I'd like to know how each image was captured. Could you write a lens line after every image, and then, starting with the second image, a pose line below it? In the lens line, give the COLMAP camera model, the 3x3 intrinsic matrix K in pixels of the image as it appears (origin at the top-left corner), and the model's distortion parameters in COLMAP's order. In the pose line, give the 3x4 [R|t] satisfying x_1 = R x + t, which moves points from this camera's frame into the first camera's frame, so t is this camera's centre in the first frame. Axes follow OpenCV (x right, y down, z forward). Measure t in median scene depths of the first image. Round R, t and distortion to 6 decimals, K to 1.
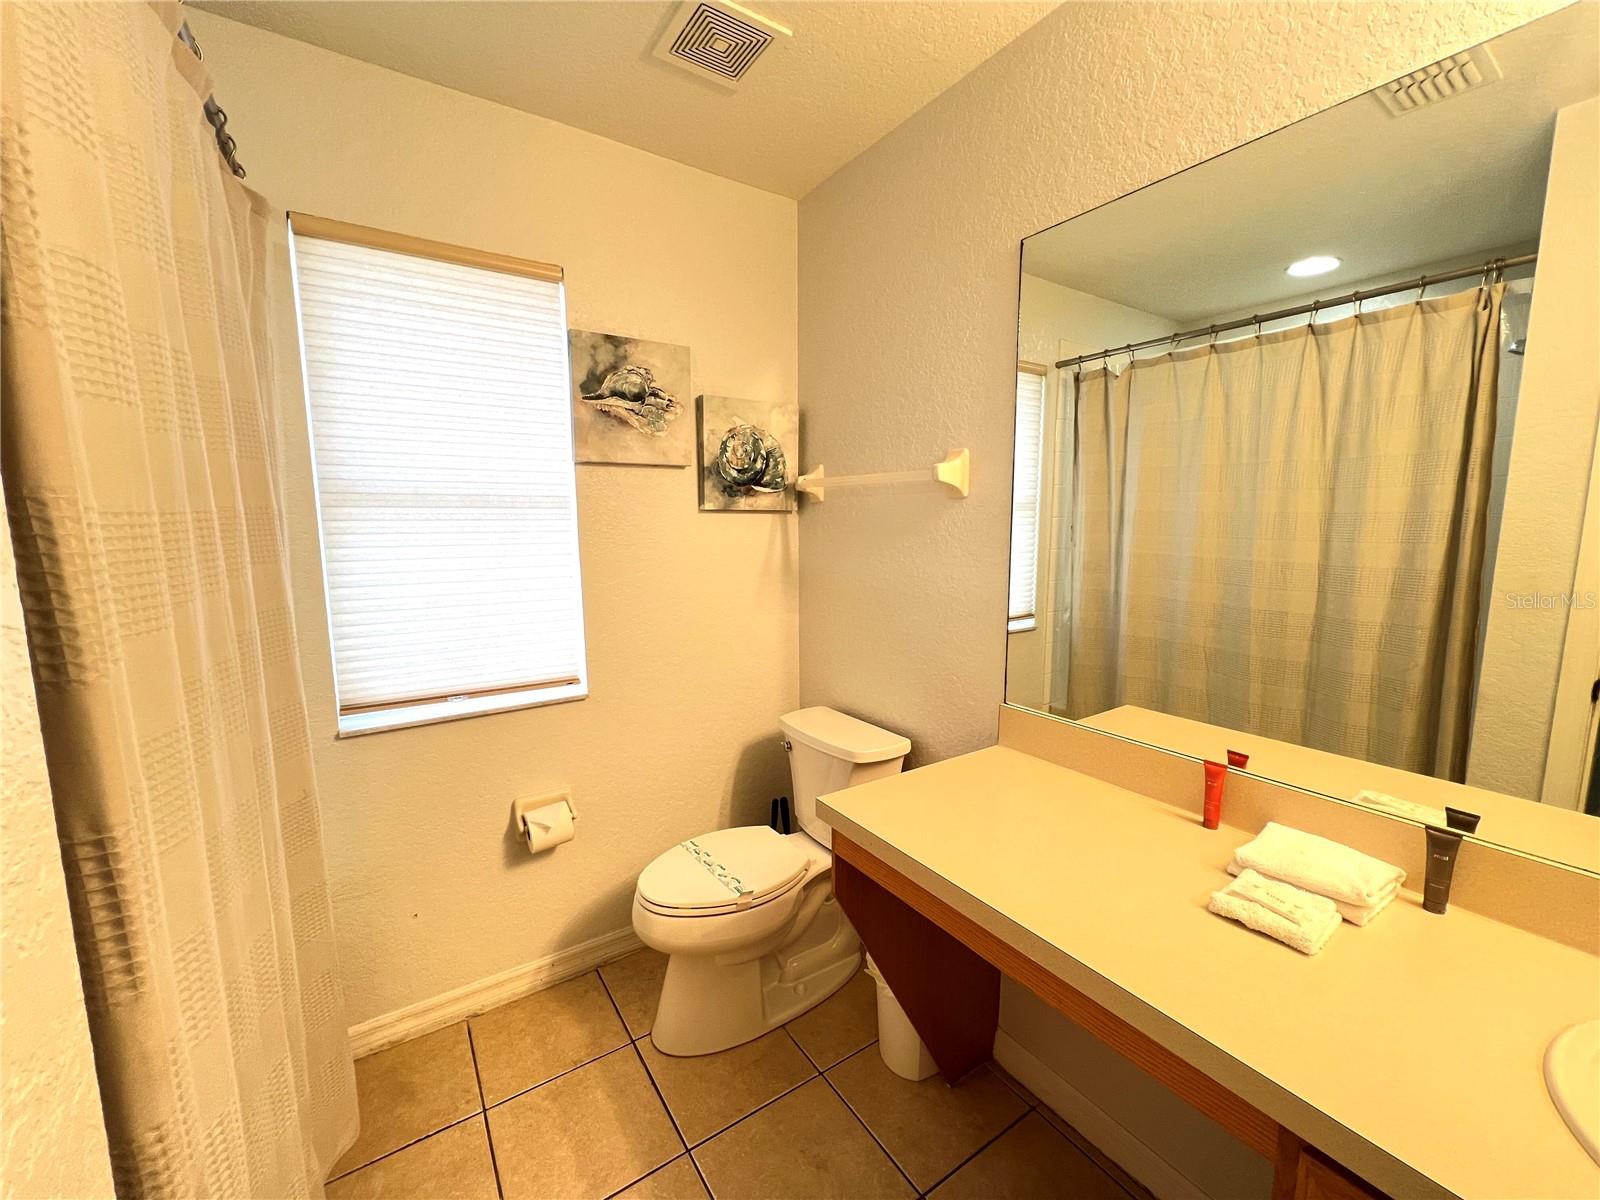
lens RADIAL K [[644.2, 0, 800.4], [0, 644.2, 602.8], [0, 0, 1]] dist [-0.003800, -0.001267]
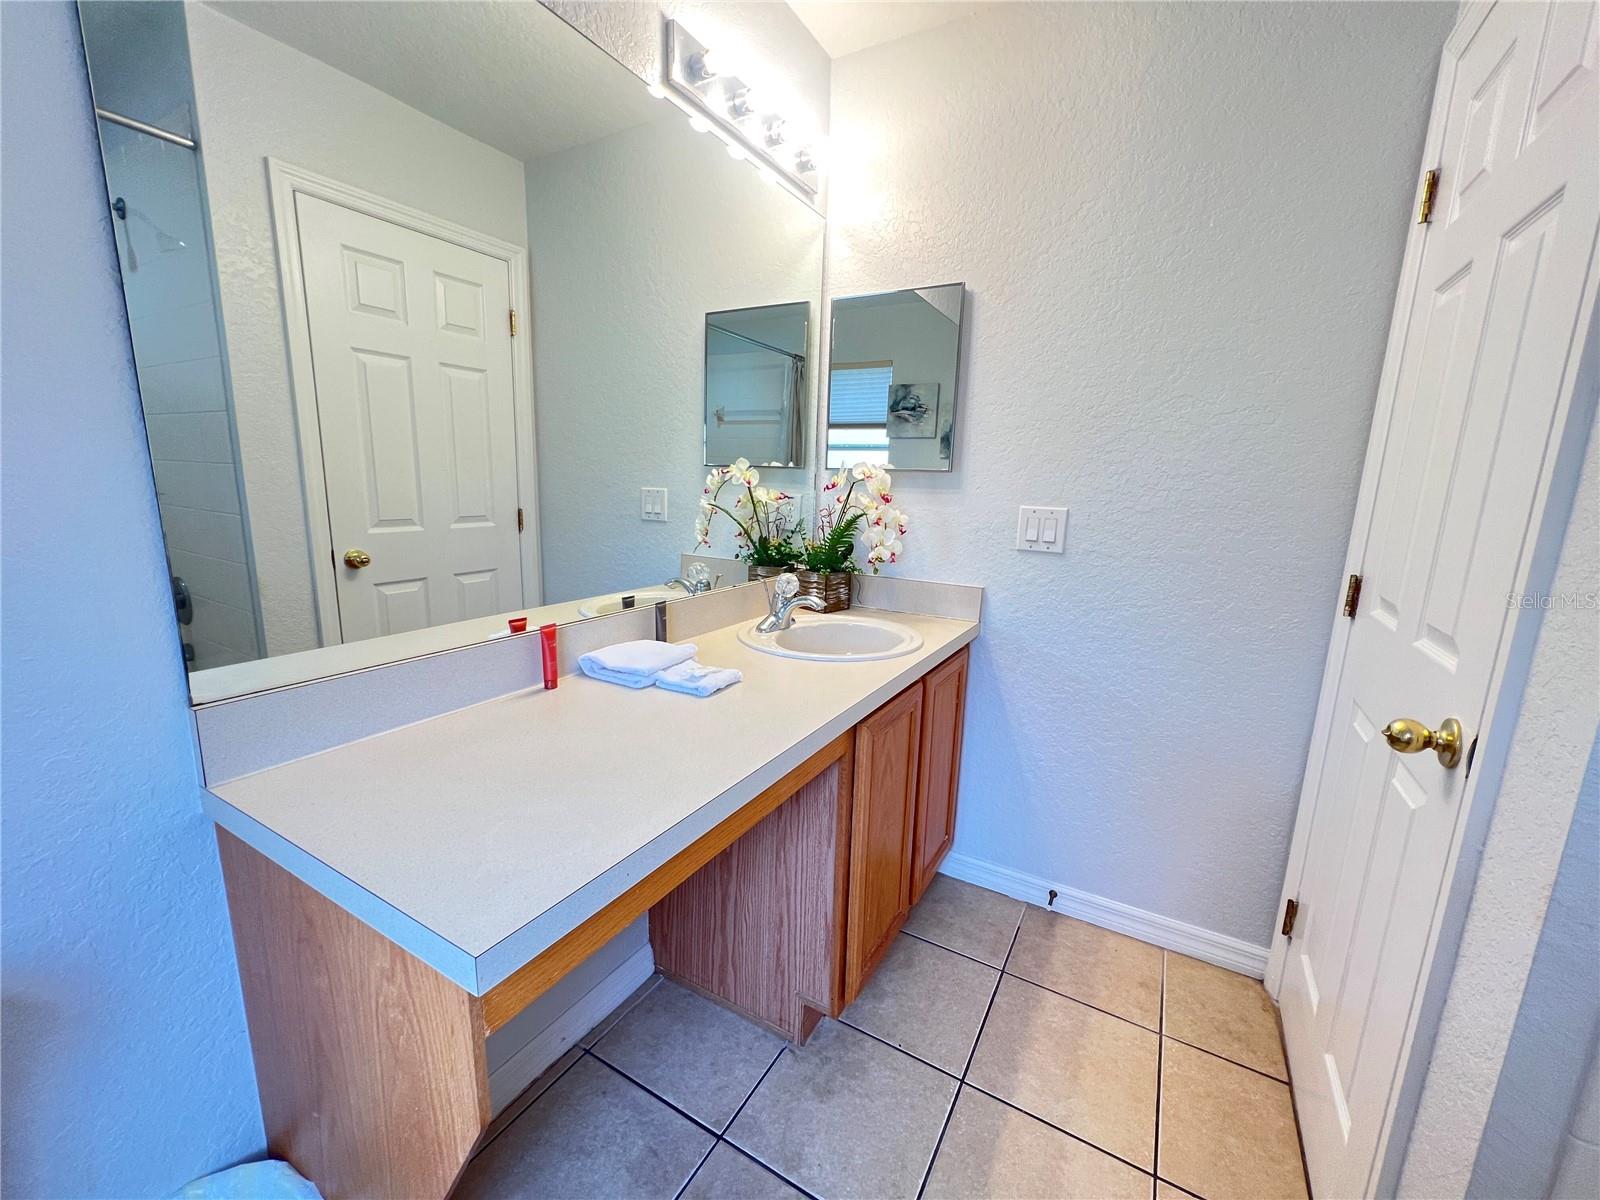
lens RADIAL K [[644.2, 0, 797.9], [0, 644.2, 593.6], [0, 0, 1]] dist [-0.003800, -0.001267]
pose [[0.455178, 0.194179, -0.868969, 1.761248], [-0.151763, 0.978570, 0.139175, 0.078353], [0.877372, 0.068528, 0.474892, -0.445004]]
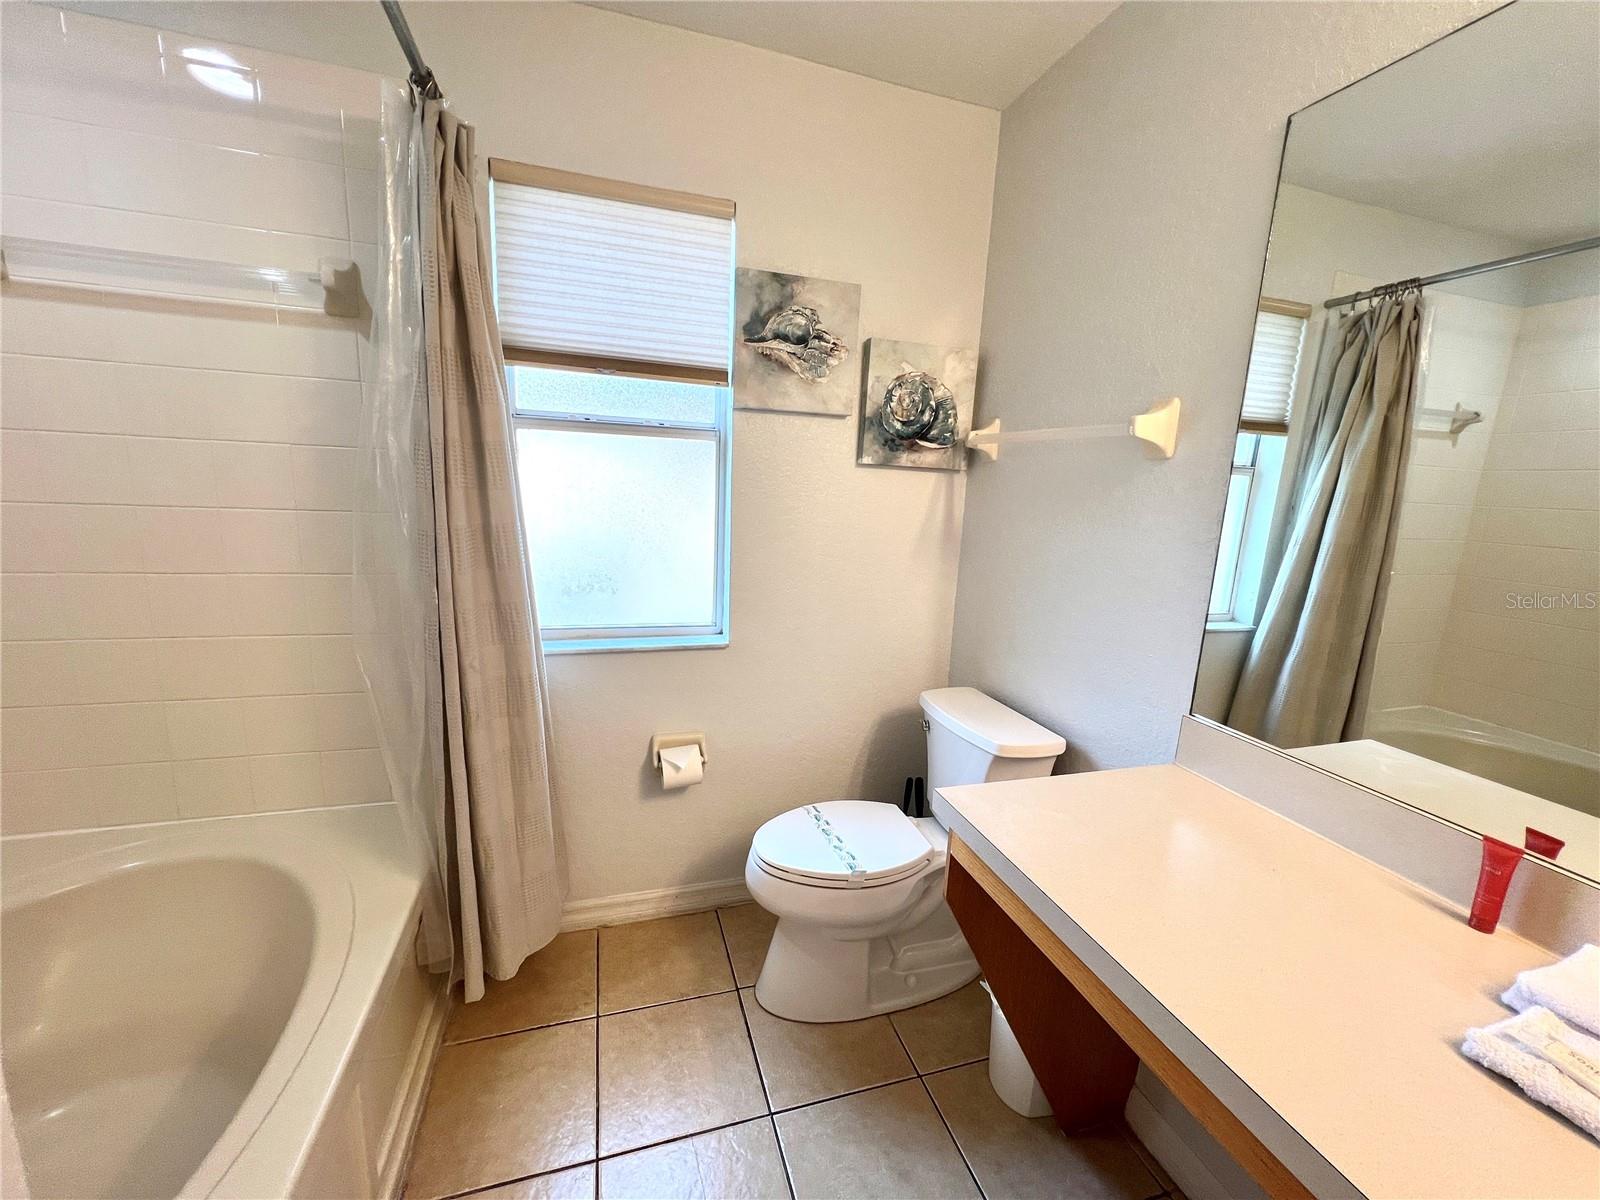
lens RADIAL K [[644.2, 0, 799.5], [0, 644.2, 602.9], [0, 0, 1]] dist [-0.003800, -0.001267]
pose [[0.957775, 0.102363, -0.268678, 0.040522], [-0.088660, 0.994088, 0.062682, 0.007164], [0.273506, -0.036214, 0.961188, 0.074171]]
